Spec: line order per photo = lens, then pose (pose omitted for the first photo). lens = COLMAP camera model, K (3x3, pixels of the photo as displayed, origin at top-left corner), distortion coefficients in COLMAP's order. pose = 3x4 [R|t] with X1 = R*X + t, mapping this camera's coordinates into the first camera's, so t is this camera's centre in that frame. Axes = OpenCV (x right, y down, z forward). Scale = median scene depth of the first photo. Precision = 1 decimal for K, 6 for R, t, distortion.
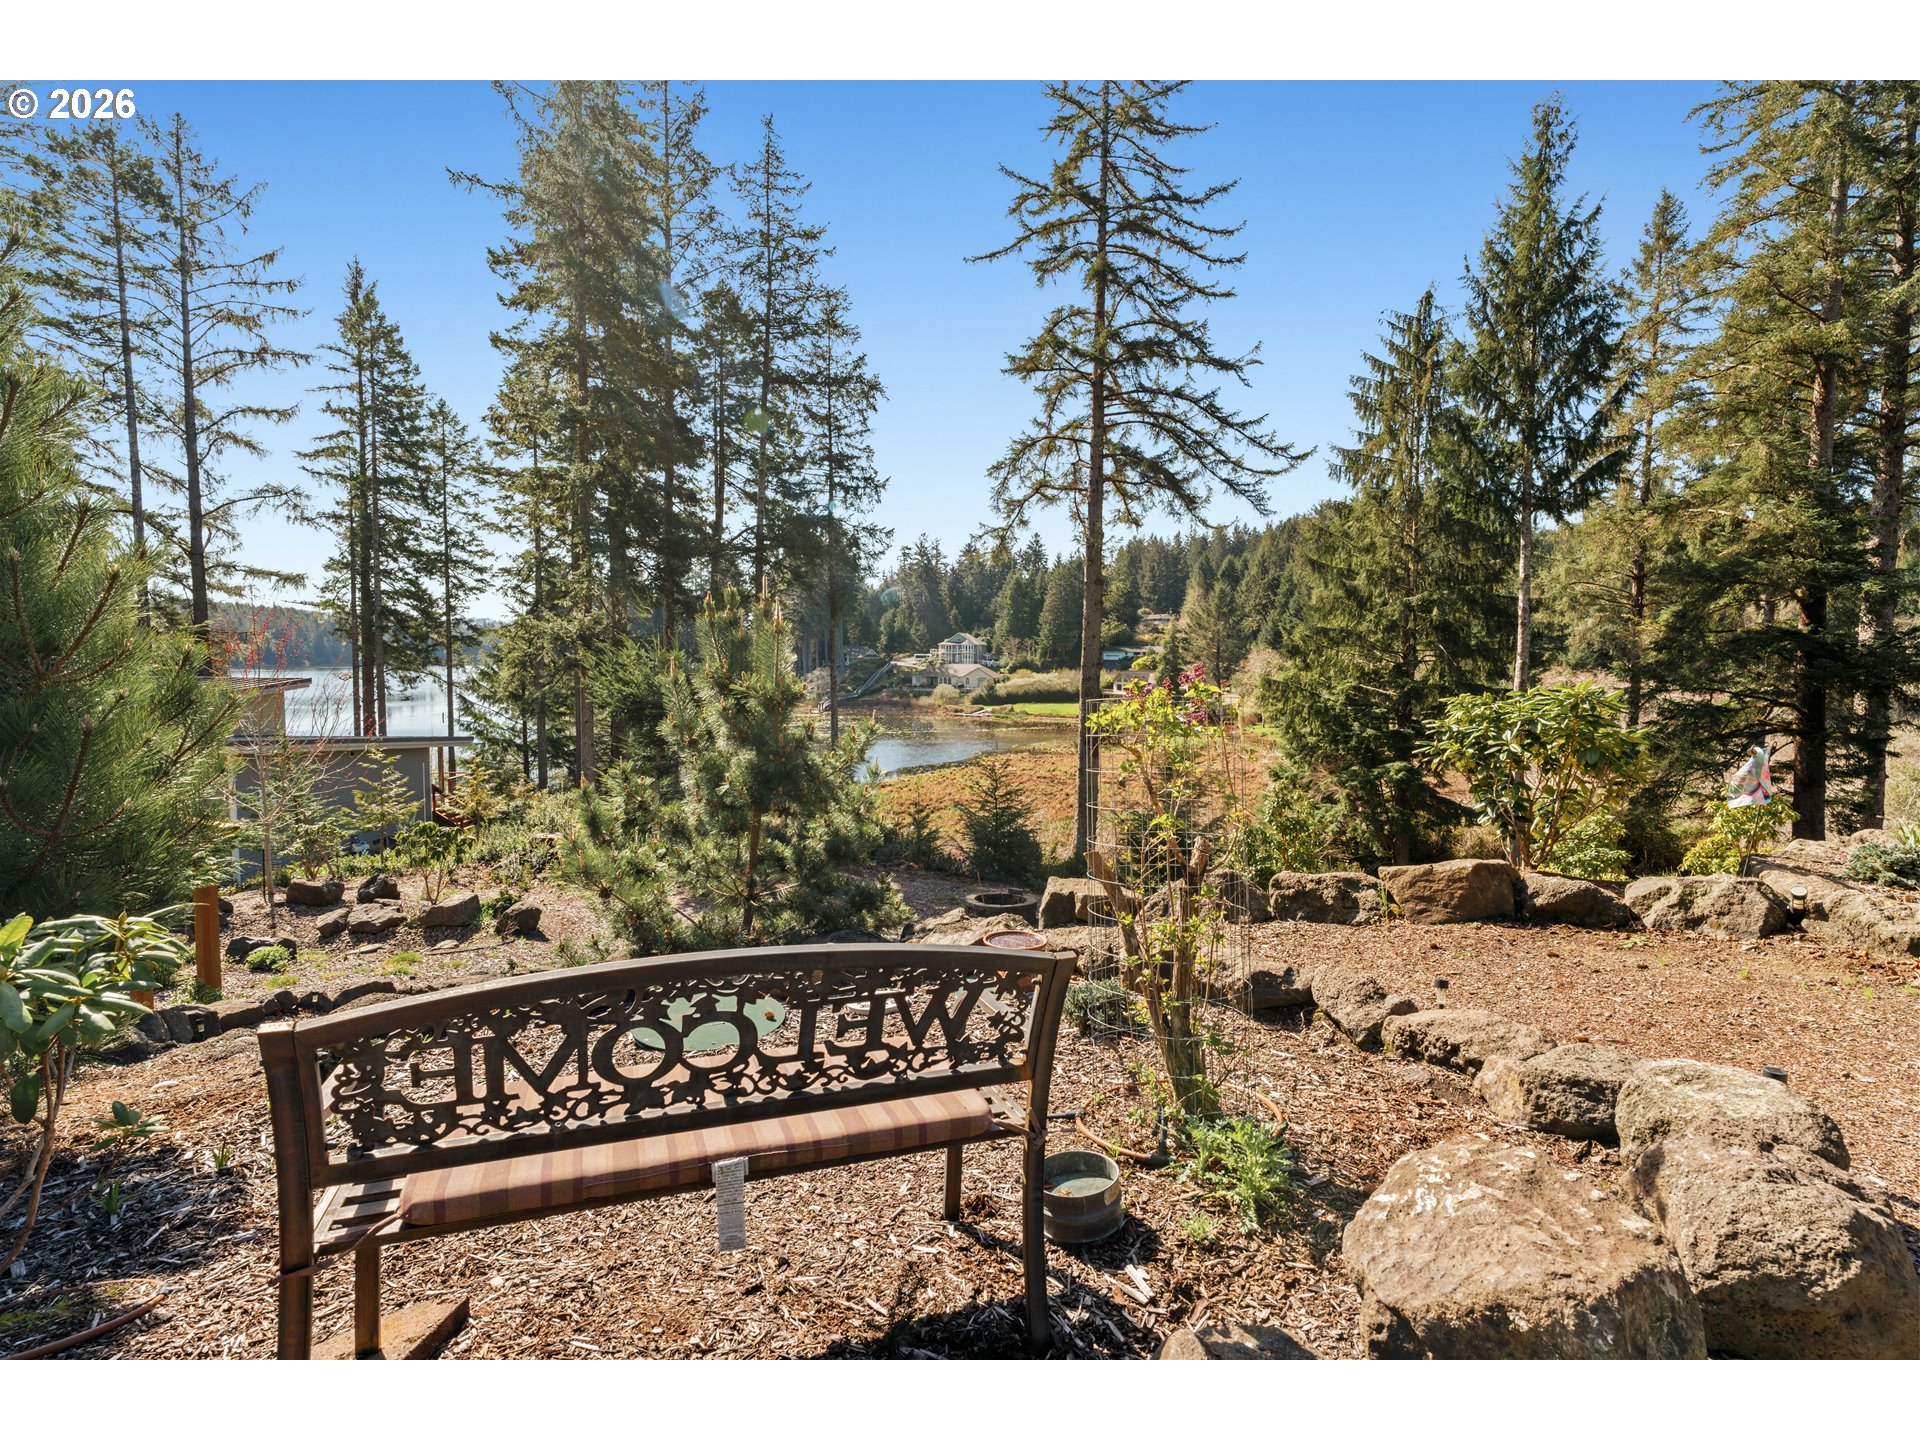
lens RADIAL K [[906.2, 0, 950.4], [0, 906.2, 716.6], [0, 0, 1]] dist [-0.010183, 0.000567]
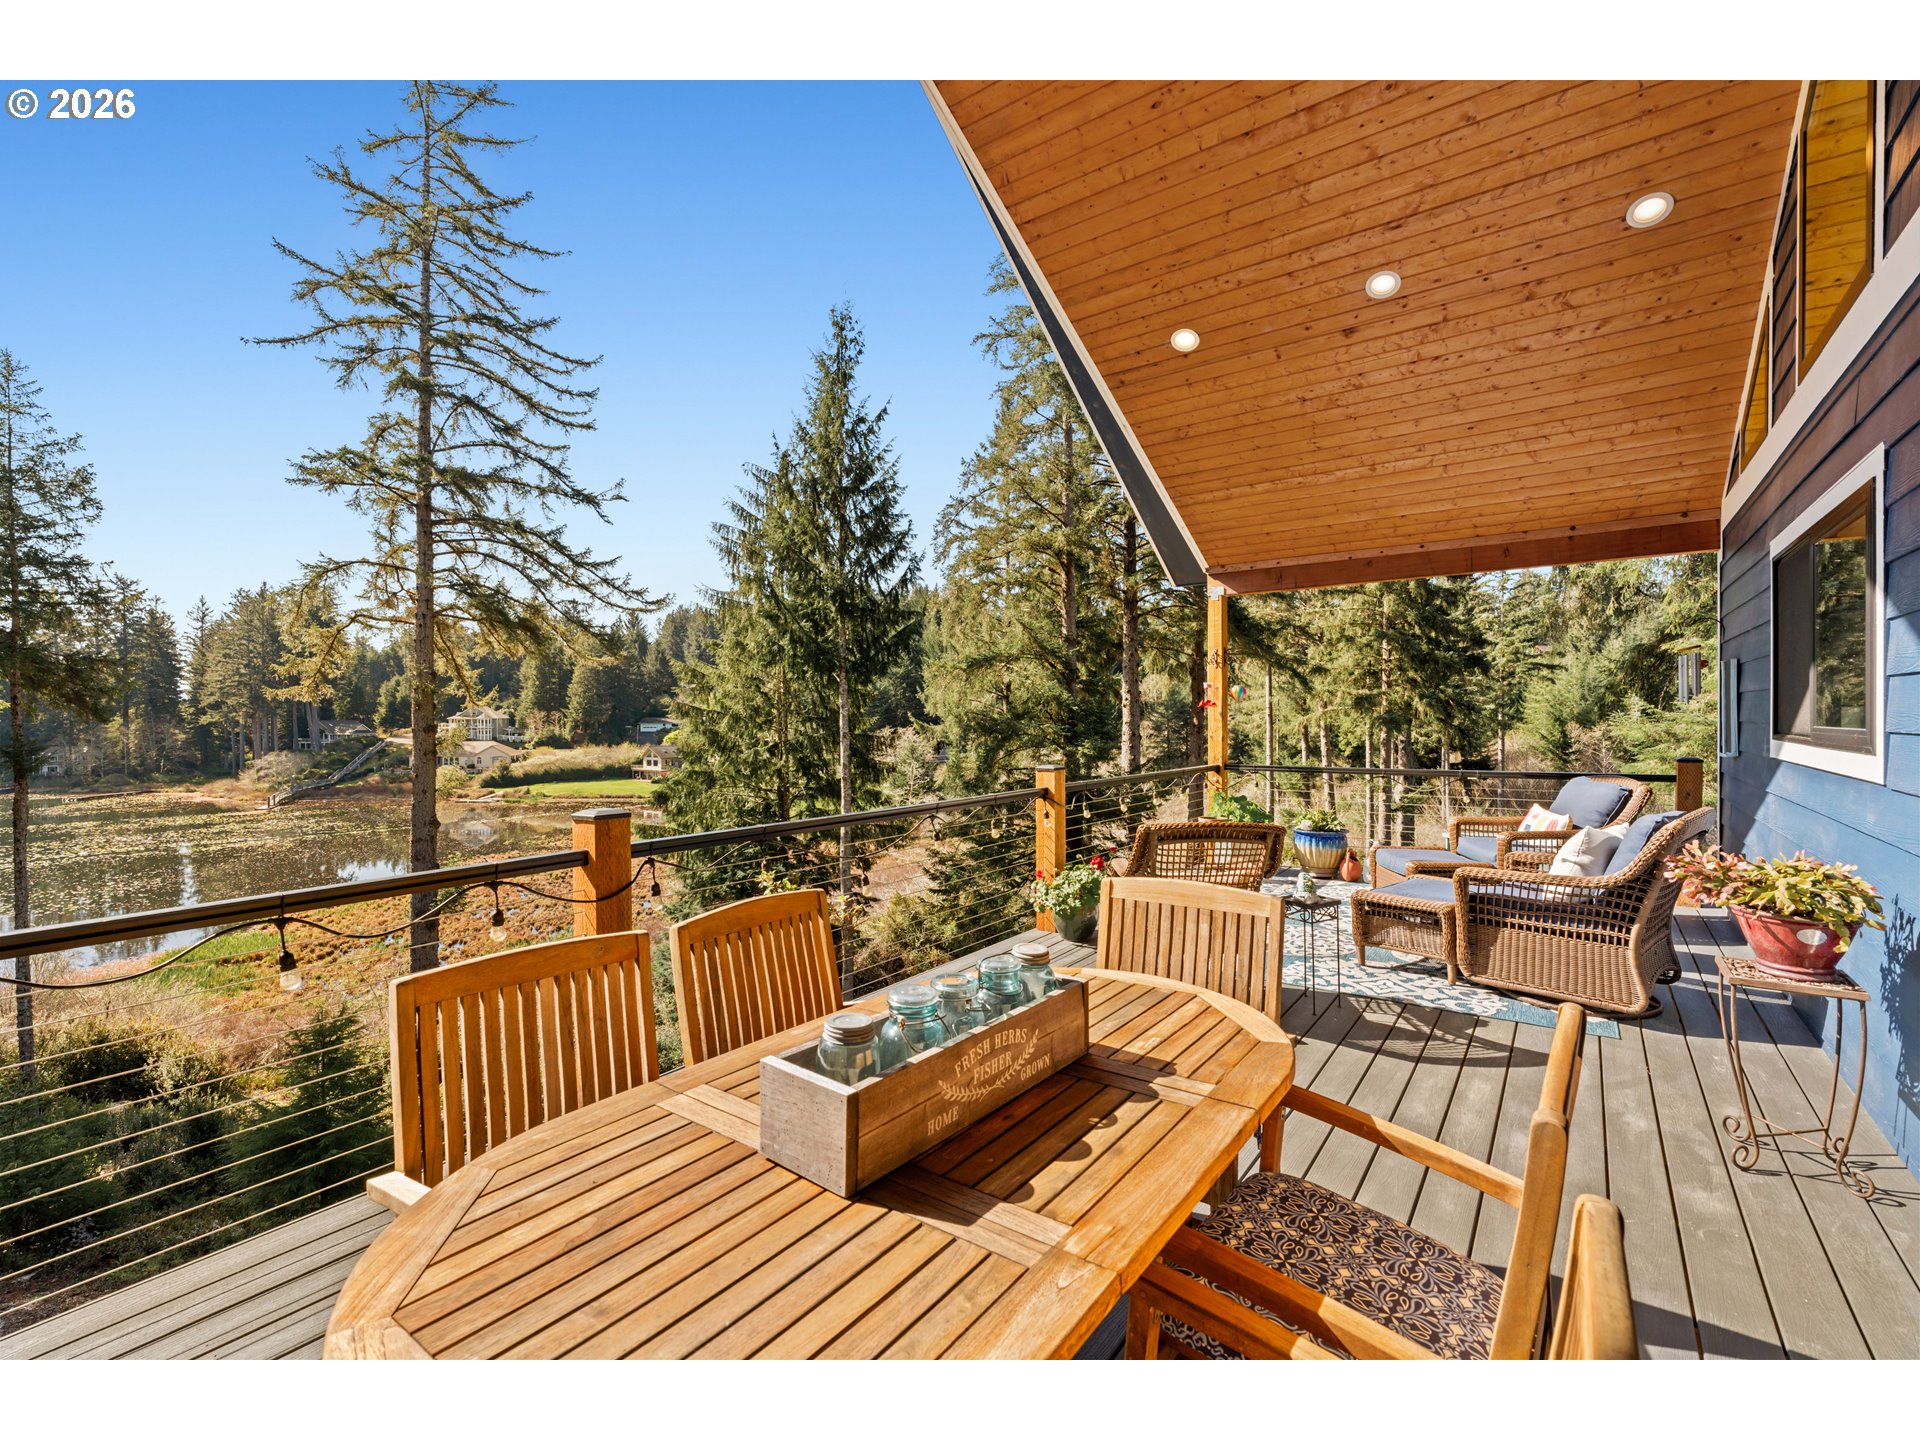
lens RADIAL K [[864.6, 0, 960.0], [0, 864.6, 720.0], [0, 0, 1]] dist [-0.005859, 0.002967]
pose [[0.880584, -0.016499, 0.473603, 0.216724], [0.045636, 0.997701, -0.050095, -0.090686], [-0.471688, 0.065726, 0.879313, 0.022585]]
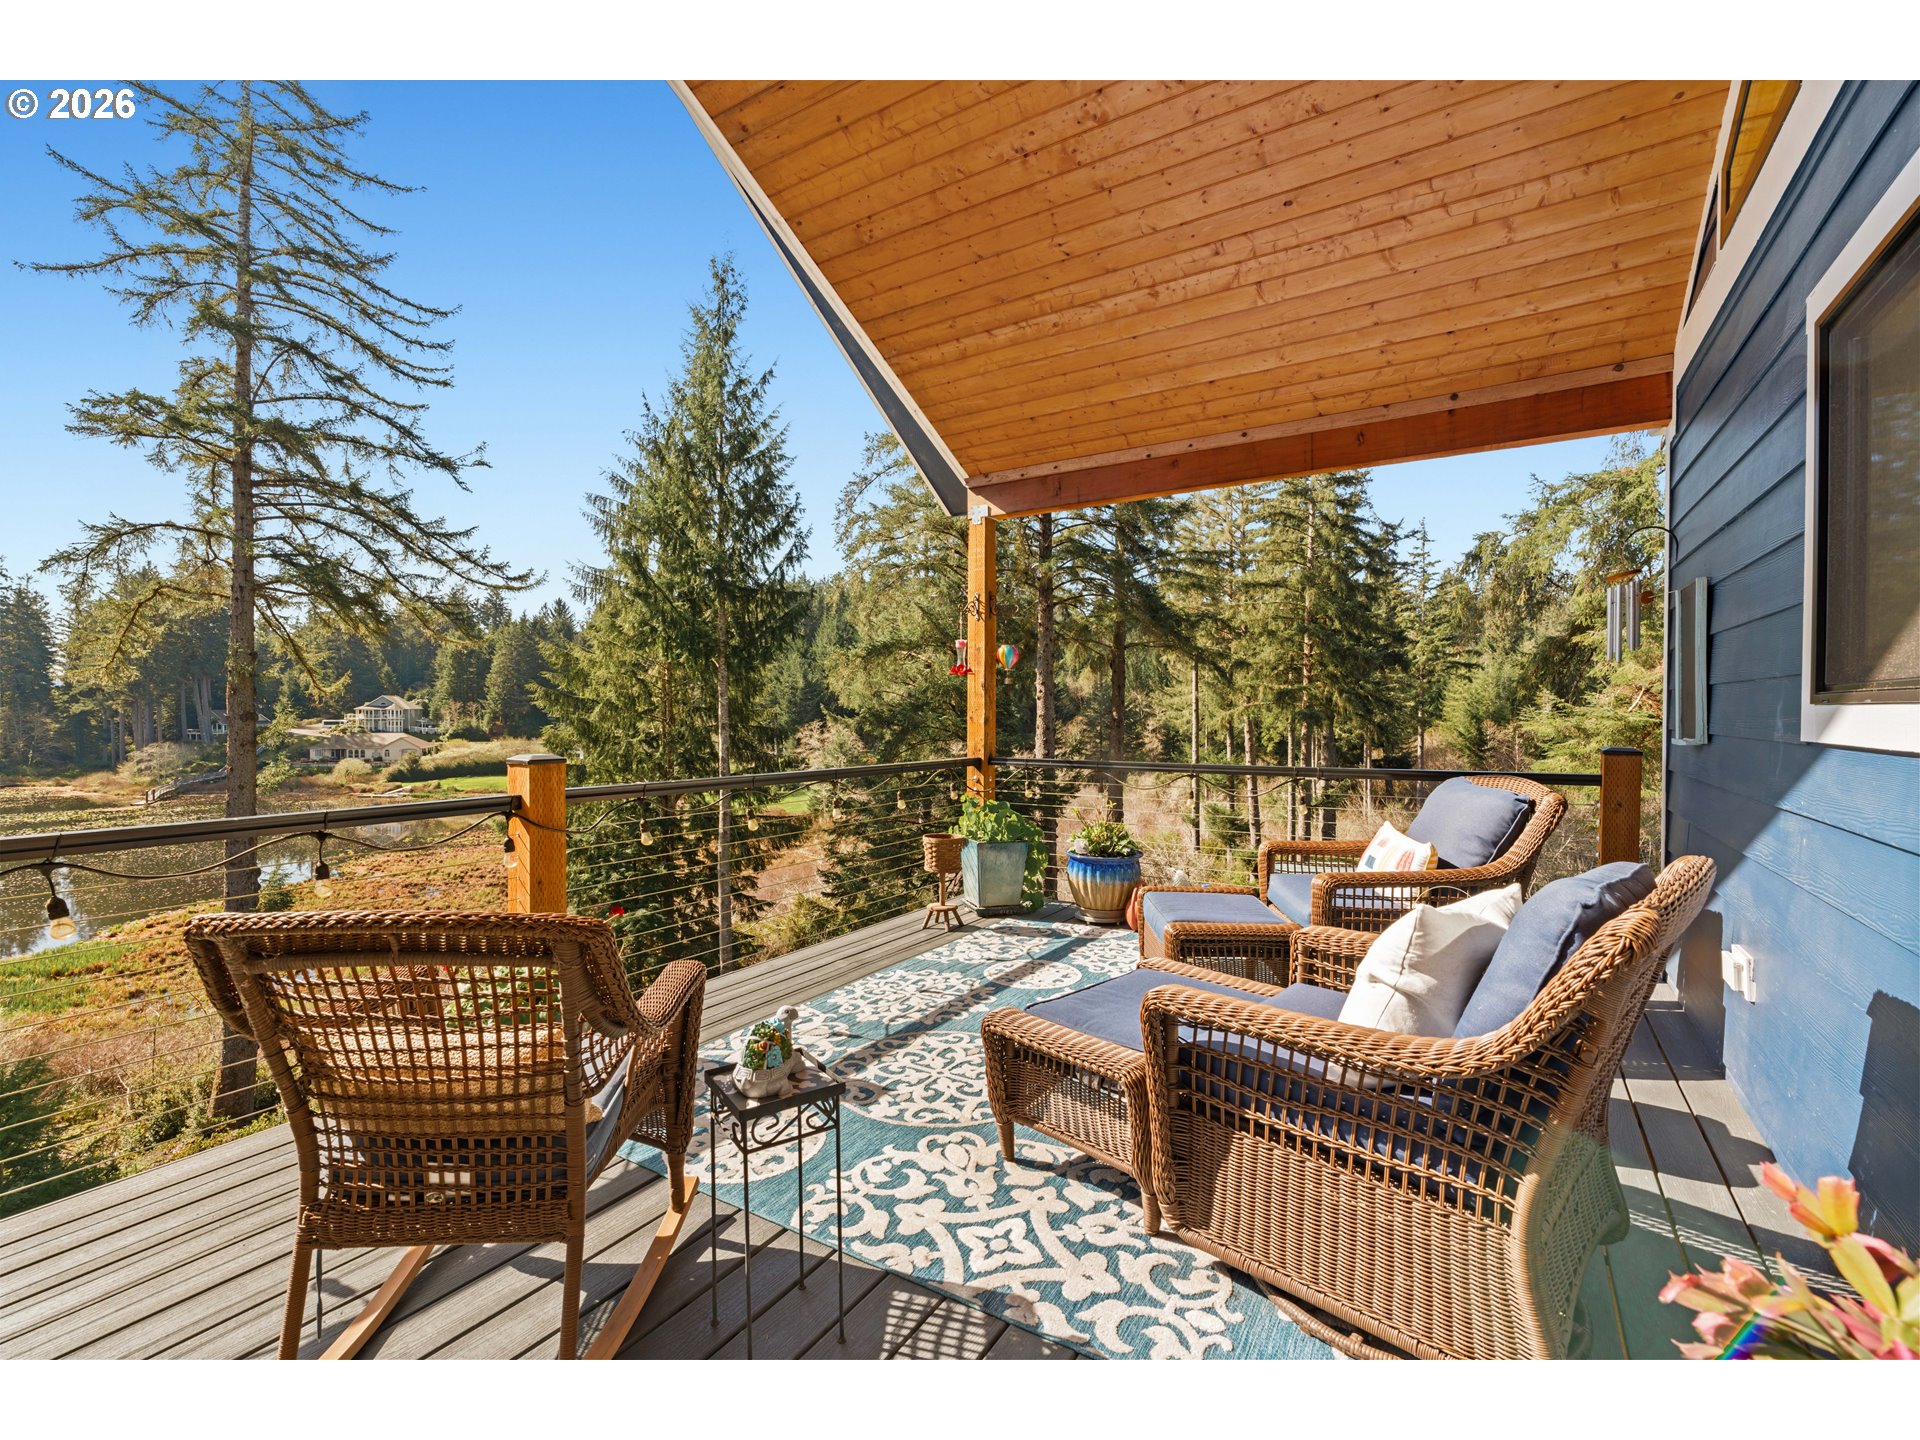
lens RADIAL K [[864.6, 0, 960.0], [0, 864.6, 720.0], [0, 0, 1]] dist [-0.005859, 0.002967]
pose [[0.846870, -0.013765, 0.531621, 0.282930], [0.042047, 0.998269, -0.041133, -0.088219], [-0.530134, 0.057187, 0.845983, 0.051379]]
